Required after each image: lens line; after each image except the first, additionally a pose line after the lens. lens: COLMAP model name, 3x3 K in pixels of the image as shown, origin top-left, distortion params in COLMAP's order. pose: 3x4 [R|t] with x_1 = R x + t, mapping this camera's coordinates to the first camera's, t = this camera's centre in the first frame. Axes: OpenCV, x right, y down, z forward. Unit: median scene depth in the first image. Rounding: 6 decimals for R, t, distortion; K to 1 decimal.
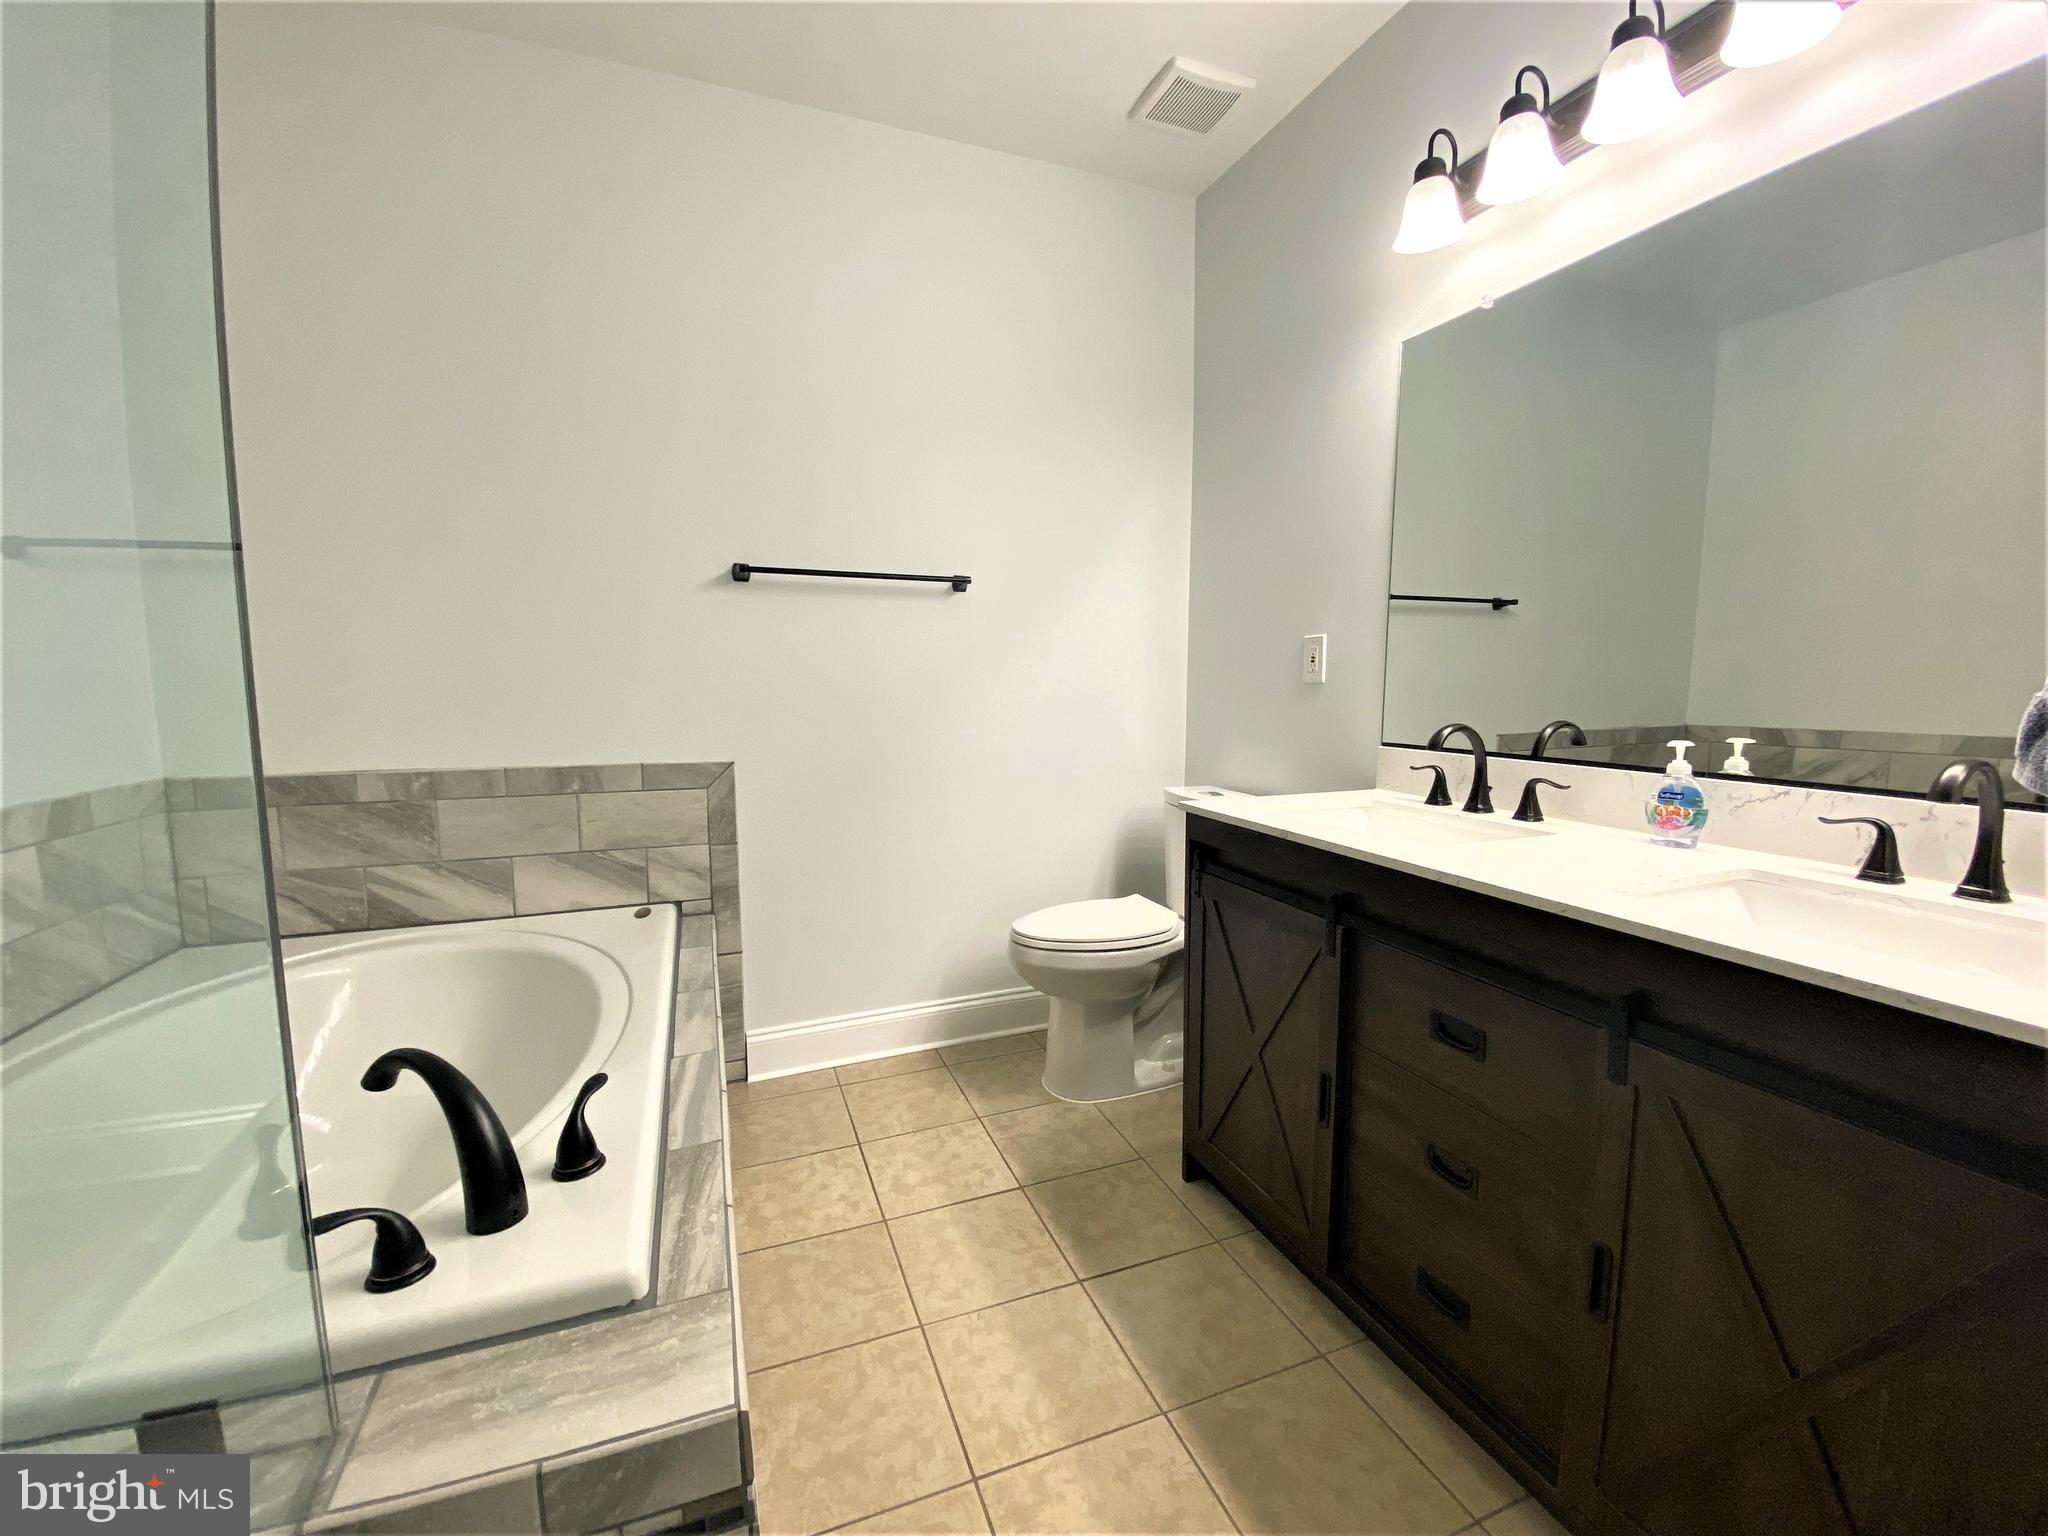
lens RADIAL K [[821.1, 0, 1016.6], [0, 821.1, 776.9], [0, 0, 1]] dist [0.009468, -0.012118]
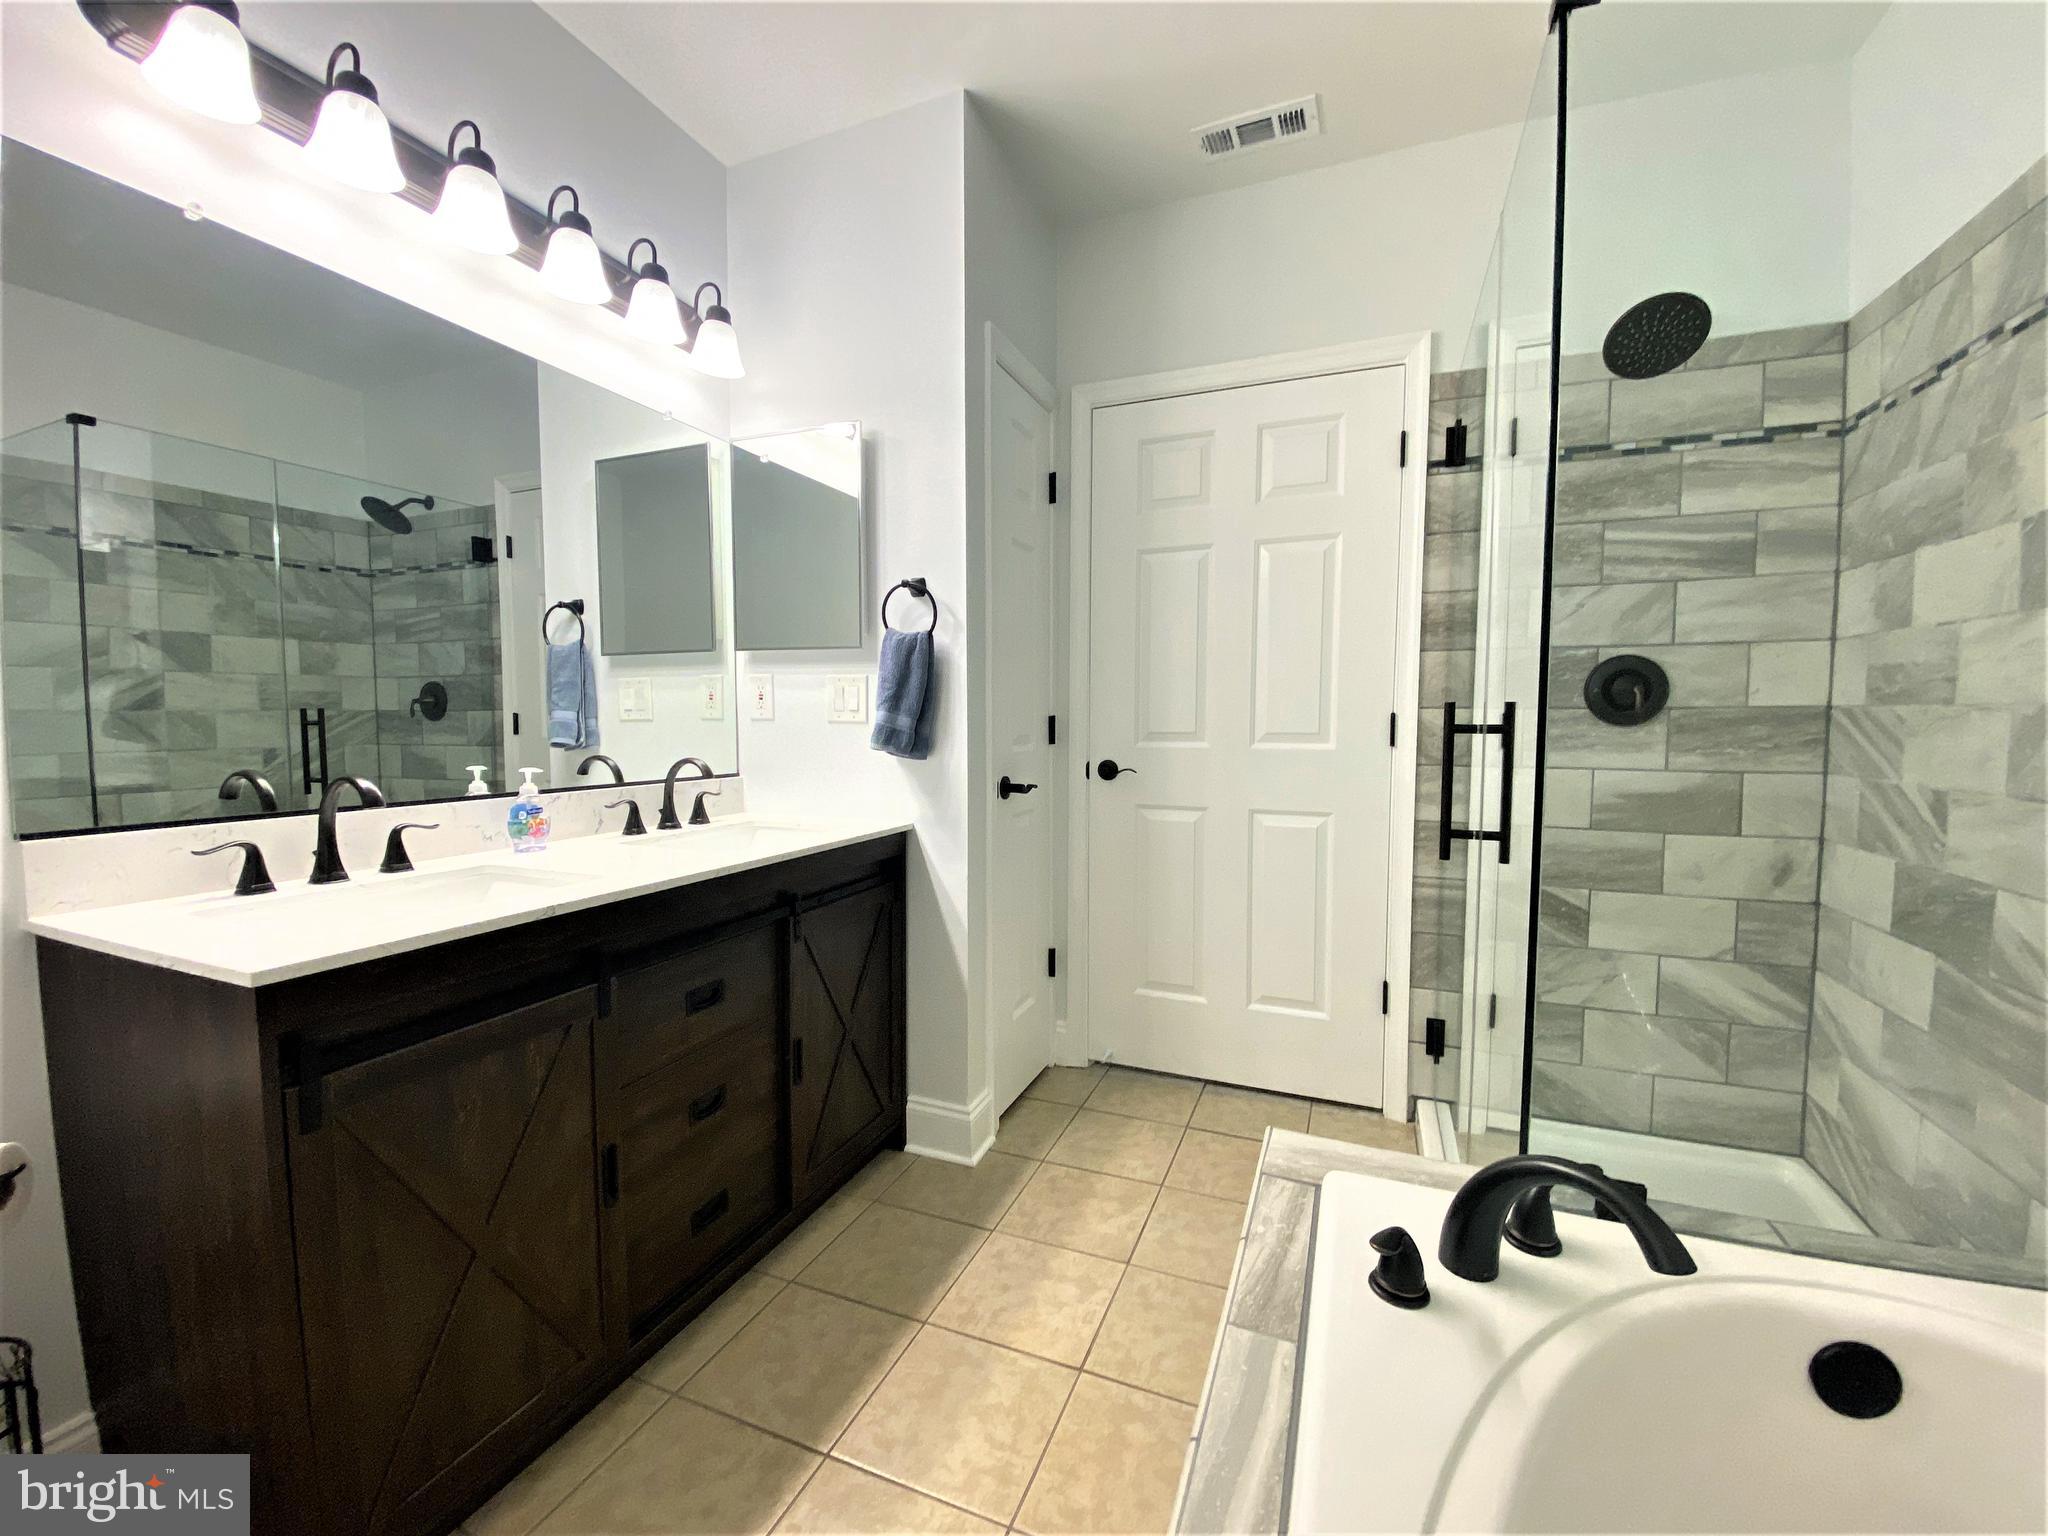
lens RADIAL K [[821.1, 0, 1025.0], [0, 821.1, 764.8], [0, 0, 1]] dist [0.009468, -0.012118]
pose [[-0.724868, -0.046901, 0.687290, -0.704108], [0.071427, 0.987186, 0.142698, -0.198181], [-0.685175, 0.152528, -0.712229, 1.551676]]
